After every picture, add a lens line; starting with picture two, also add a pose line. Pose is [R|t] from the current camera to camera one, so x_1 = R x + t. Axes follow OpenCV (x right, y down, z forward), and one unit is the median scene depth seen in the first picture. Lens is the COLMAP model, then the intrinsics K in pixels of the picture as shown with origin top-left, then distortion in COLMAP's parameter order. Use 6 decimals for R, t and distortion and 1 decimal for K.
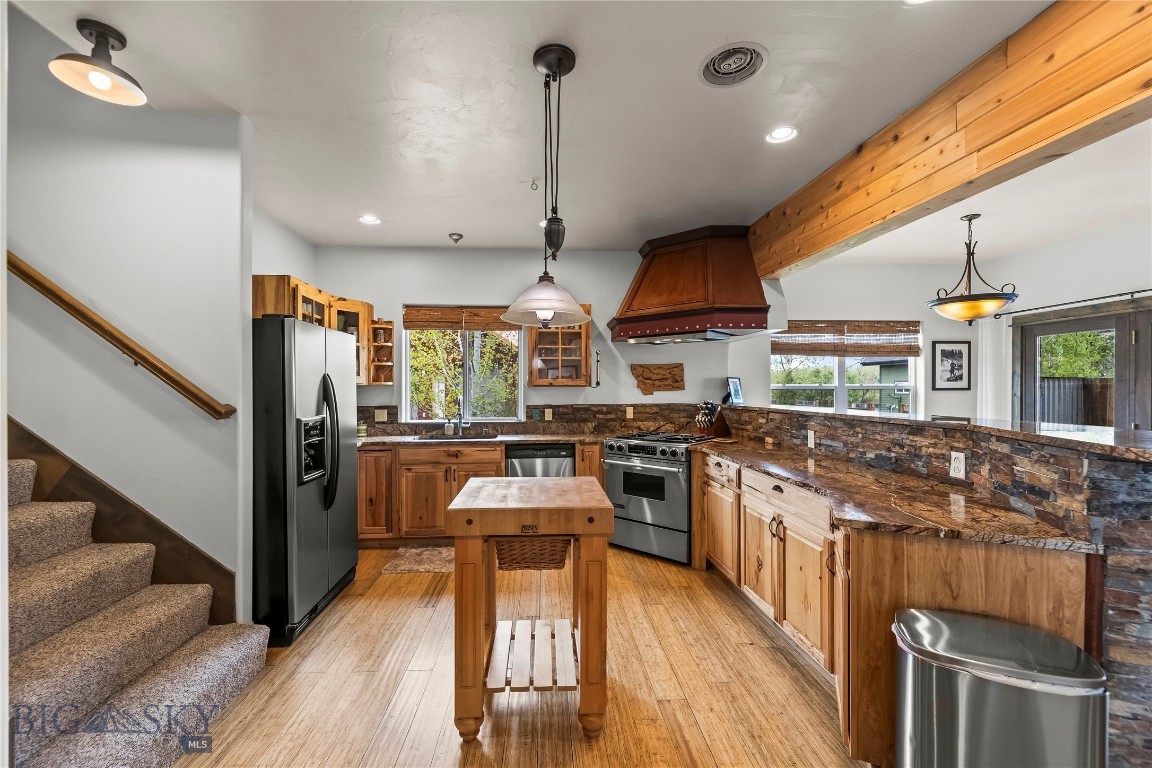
lens RADIAL K [[469.5, 0, 567.6], [0, 469.5, 389.1], [0, 0, 1]] dist [-0.004608, 0.000621]
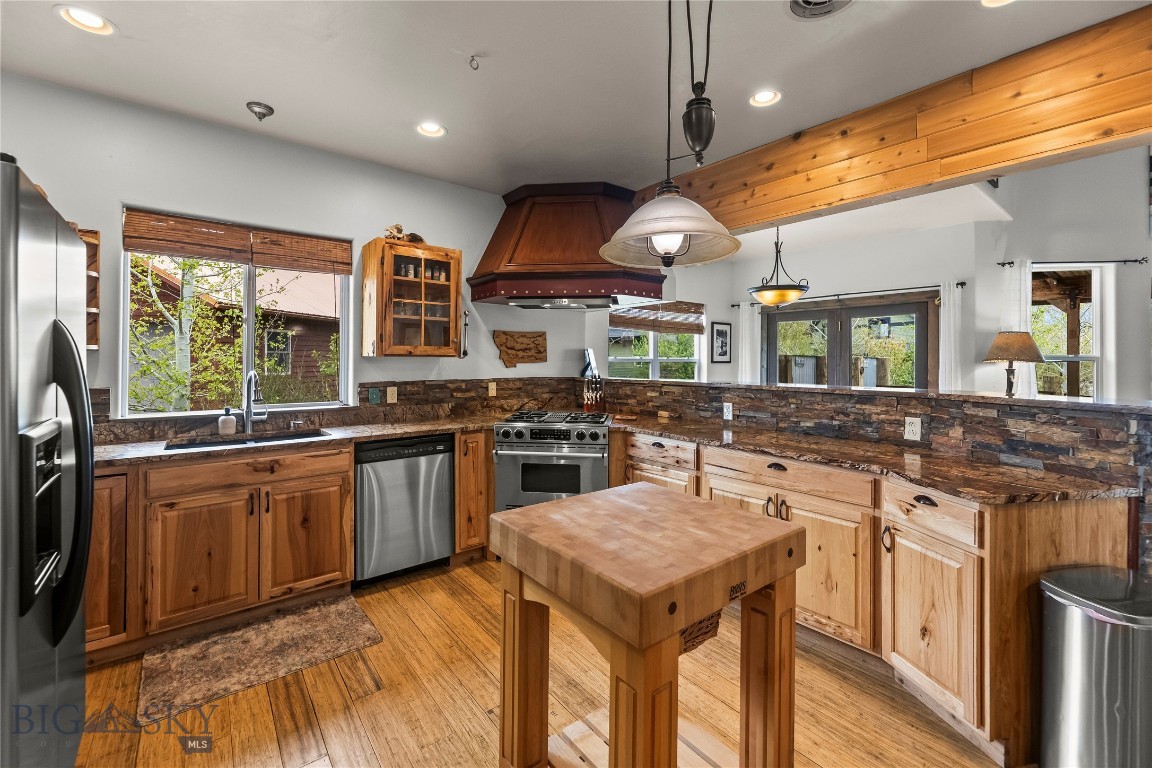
lens RADIAL K [[469.5, 0, 572.2], [0, 469.5, 359.7], [0, 0, 1]] dist [-0.004608, 0.000621]
pose [[0.816606, 0.006085, 0.577164, -0.277701], [-0.005006, 0.999981, -0.003460, 0.000734], [-0.577174, -0.000063, 0.816621, 0.293091]]
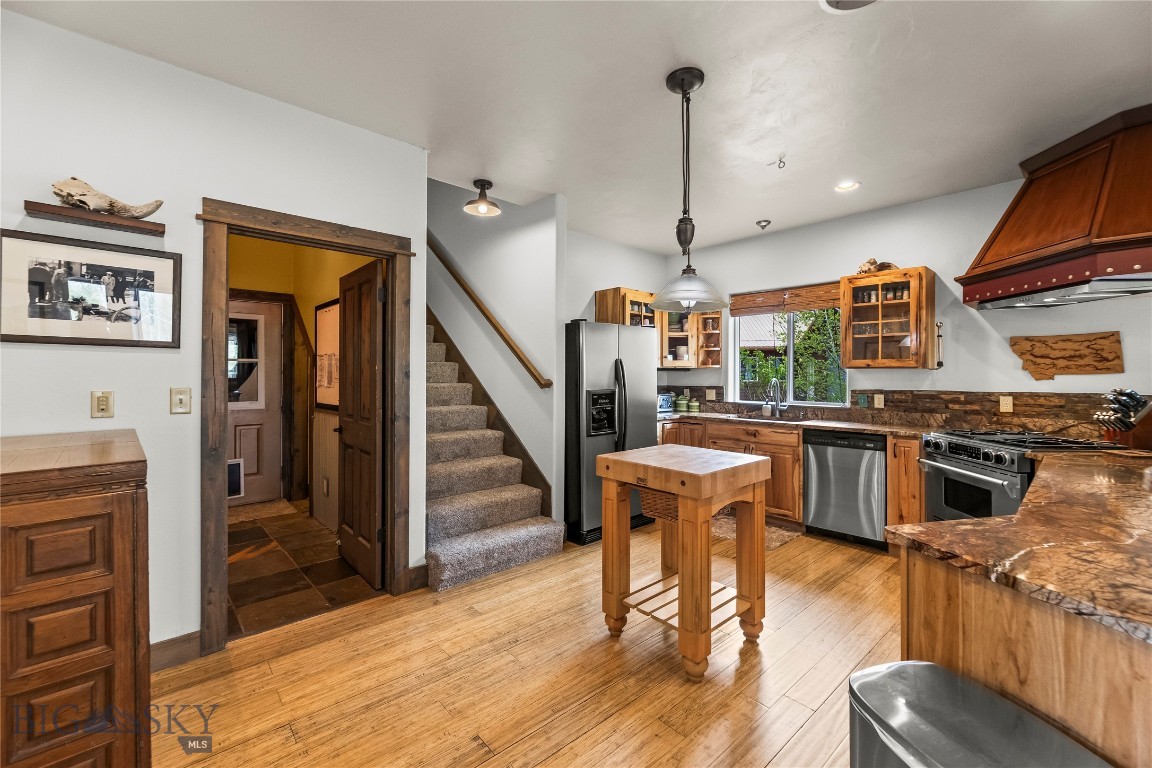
lens RADIAL K [[469.5, 0, 579.1], [0, 469.5, 372.2], [0, 0, 1]] dist [-0.004608, 0.000621]
pose [[0.635308, 0.001406, -0.772257, 0.326892], [-0.004478, 0.999988, -0.001863, 0.006387], [0.772246, 0.004642, 0.635307, 0.037084]]
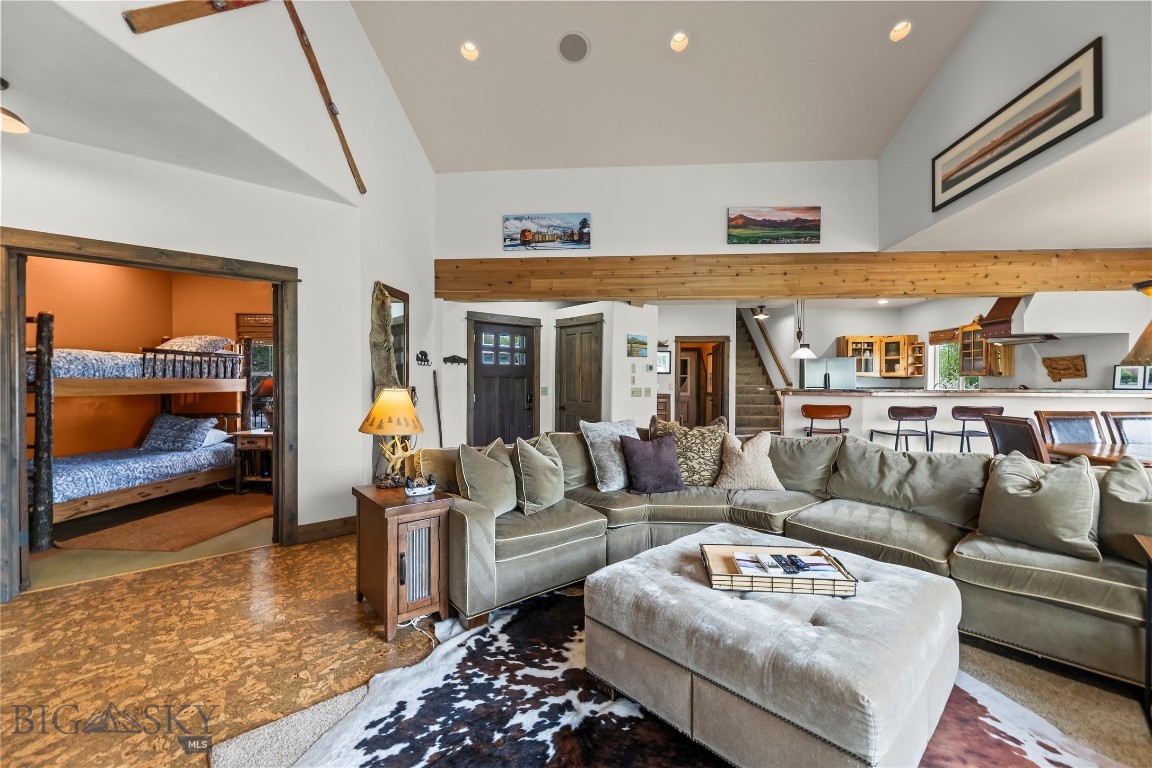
lens RADIAL K [[469.5, 0, 583.2], [0, 469.5, 389.6], [0, 0, 1]] dist [-0.004608, 0.000621]
pose [[-0.129946, 0.014266, -0.991418, 1.901776], [-0.002916, 0.999887, 0.014770, 0.022799], [0.991517, 0.004810, -0.129889, -0.103135]]
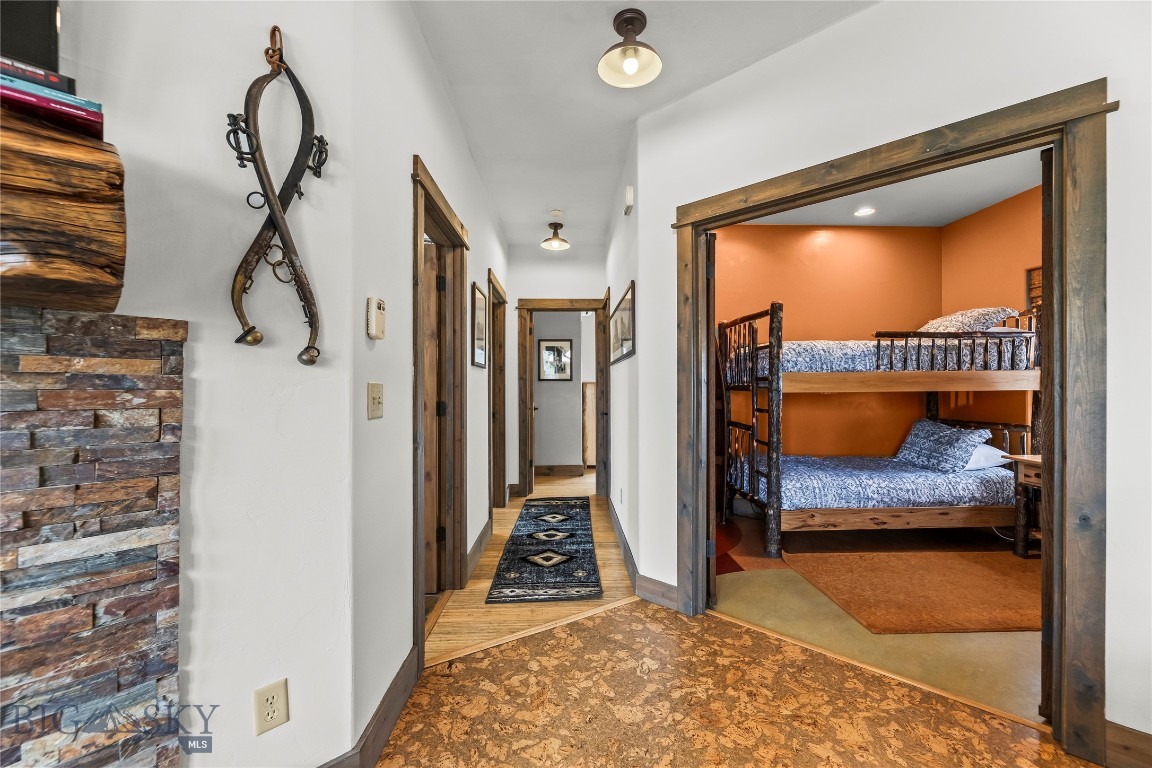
lens RADIAL K [[469.5, 0, 583.8], [0, 469.5, 387.3], [0, 0, 1]] dist [-0.004608, 0.000621]
pose [[-0.999700, 0.004362, 0.024108, 1.457096], [0.004425, 0.999987, 0.002580, 0.040051], [-0.024097, 0.002686, -0.999706, -0.406533]]
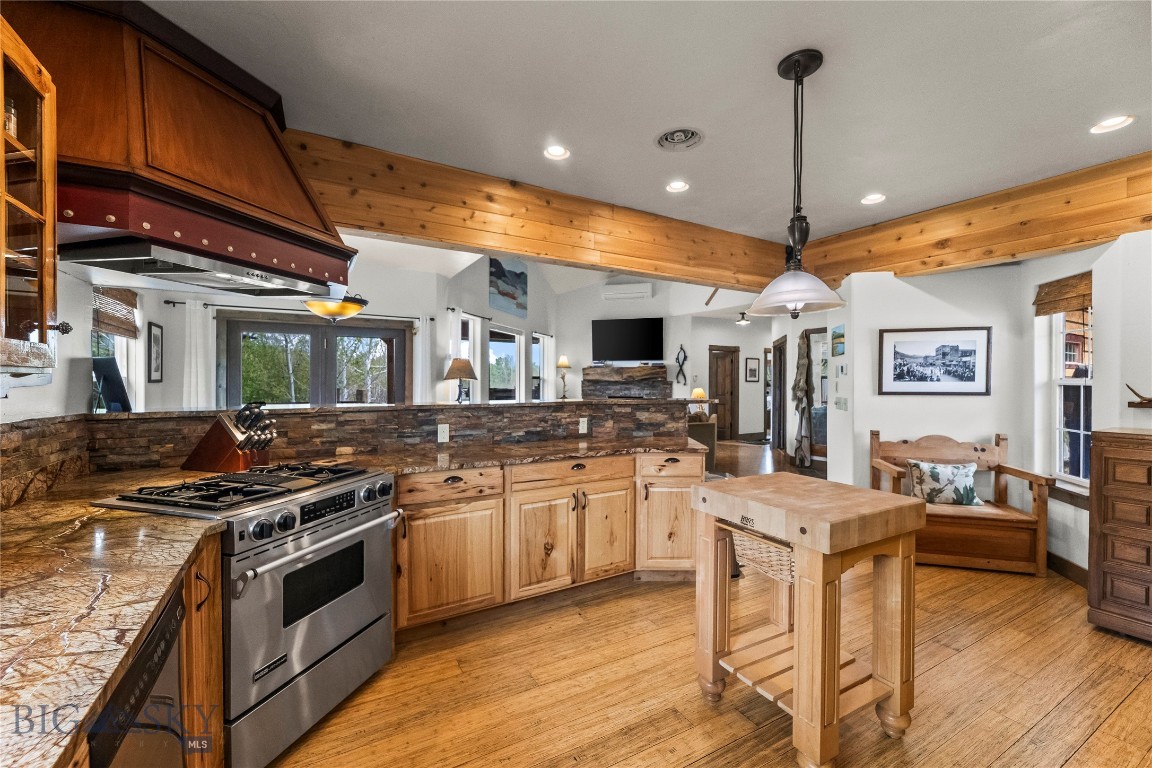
lens RADIAL K [[469.5, 0, 570.2], [0, 469.5, 385.8], [0, 0, 1]] dist [-0.004608, 0.000621]
pose [[-0.438935, -0.009886, 0.898464, -0.371562], [-0.001091, 0.999945, 0.010470, -0.000597], [-0.898518, 0.003615, -0.438922, 0.959361]]
